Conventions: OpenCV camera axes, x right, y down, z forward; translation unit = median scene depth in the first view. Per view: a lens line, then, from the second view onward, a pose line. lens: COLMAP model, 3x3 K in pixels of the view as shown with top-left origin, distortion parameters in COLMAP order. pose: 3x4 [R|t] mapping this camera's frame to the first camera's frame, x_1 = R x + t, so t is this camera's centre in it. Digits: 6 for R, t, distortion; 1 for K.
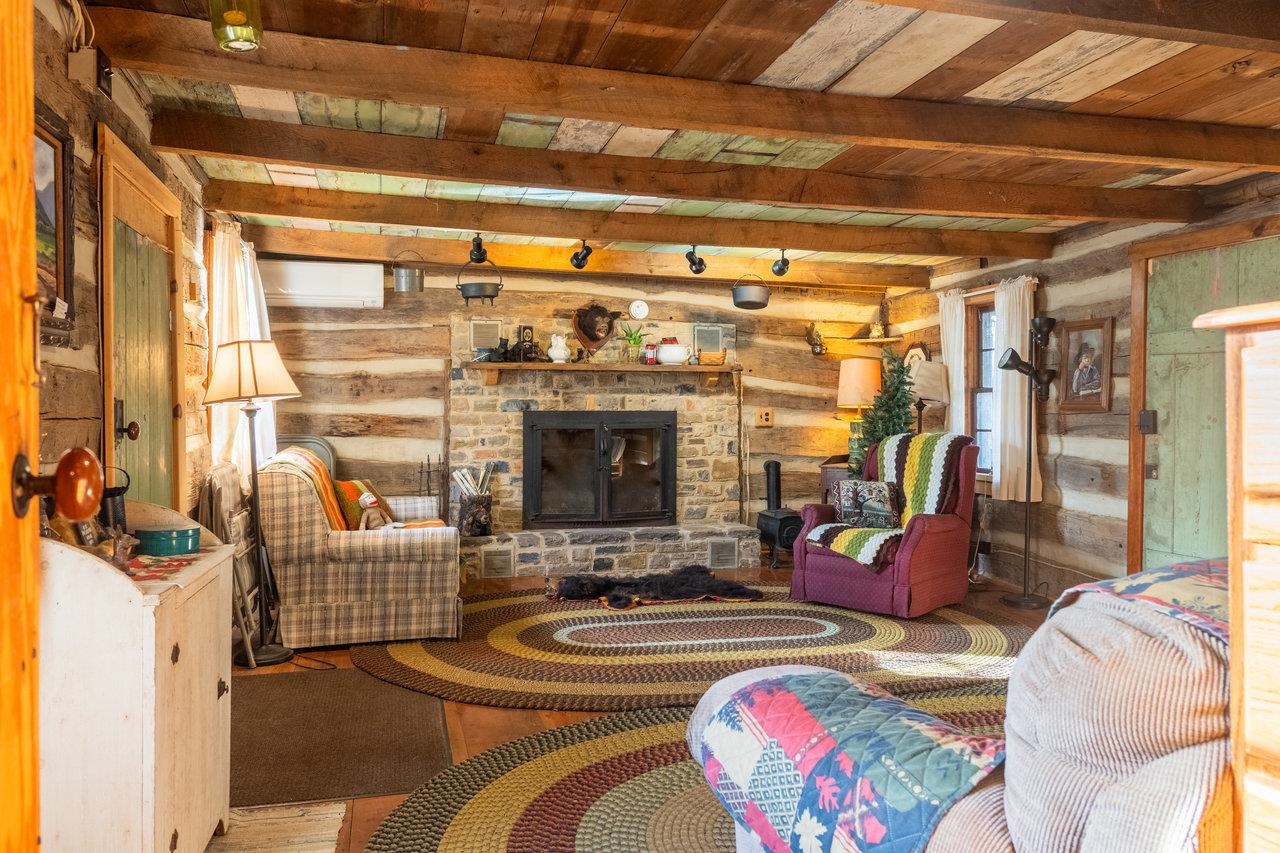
lens RADIAL K [[980.4, 0, 639.5], [0, 980.4, 428.3], [0, 0, 1]] dist [0.030577, -0.019534]
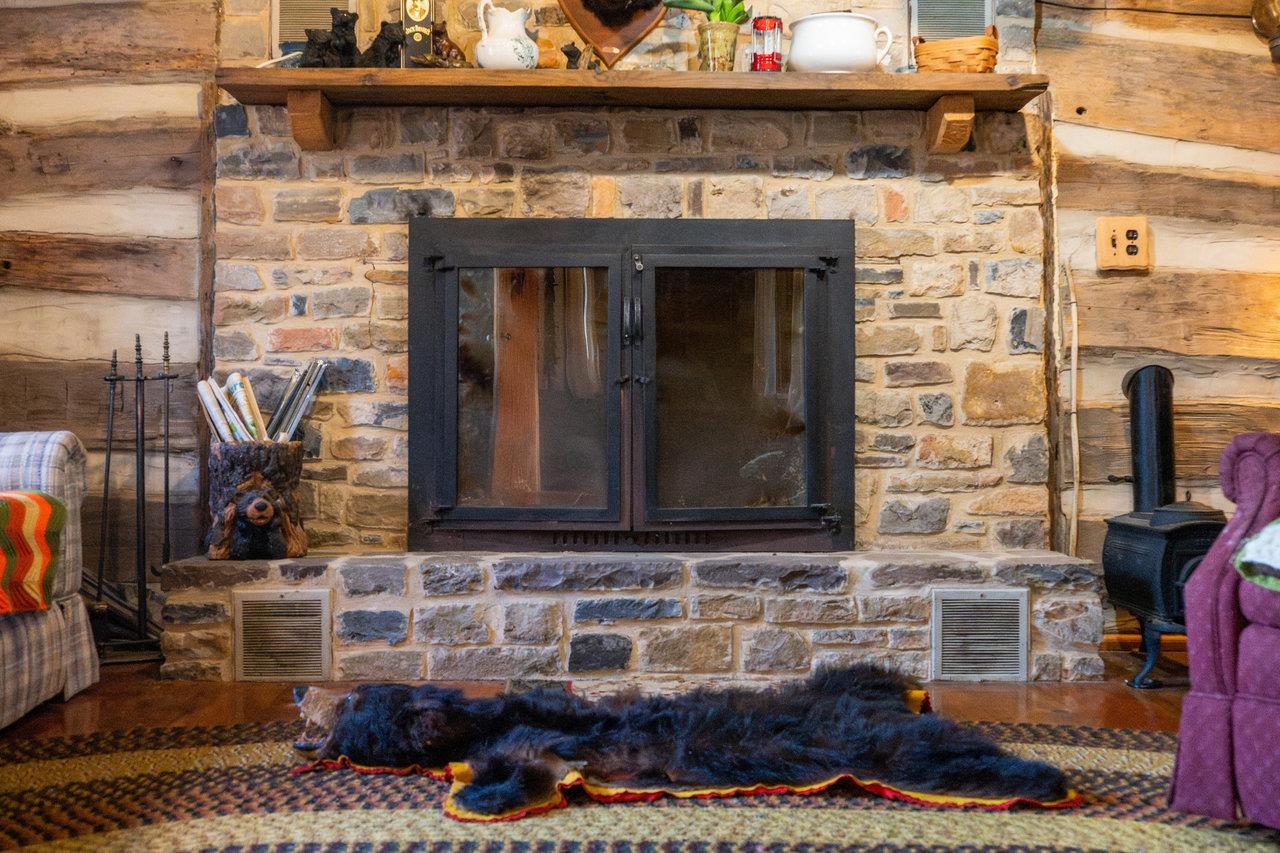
lens RADIAL K [[1471.6, 0, 640.1], [0, 1471.6, 426.9], [0, 0, 1]] dist [-0.013403, 0.000000]
pose [[0.971391, -0.002670, -0.237471, 0.091343], [-0.003632, 0.999653, -0.026099, 0.071930], [0.237459, 0.026215, 0.971044, 0.497683]]
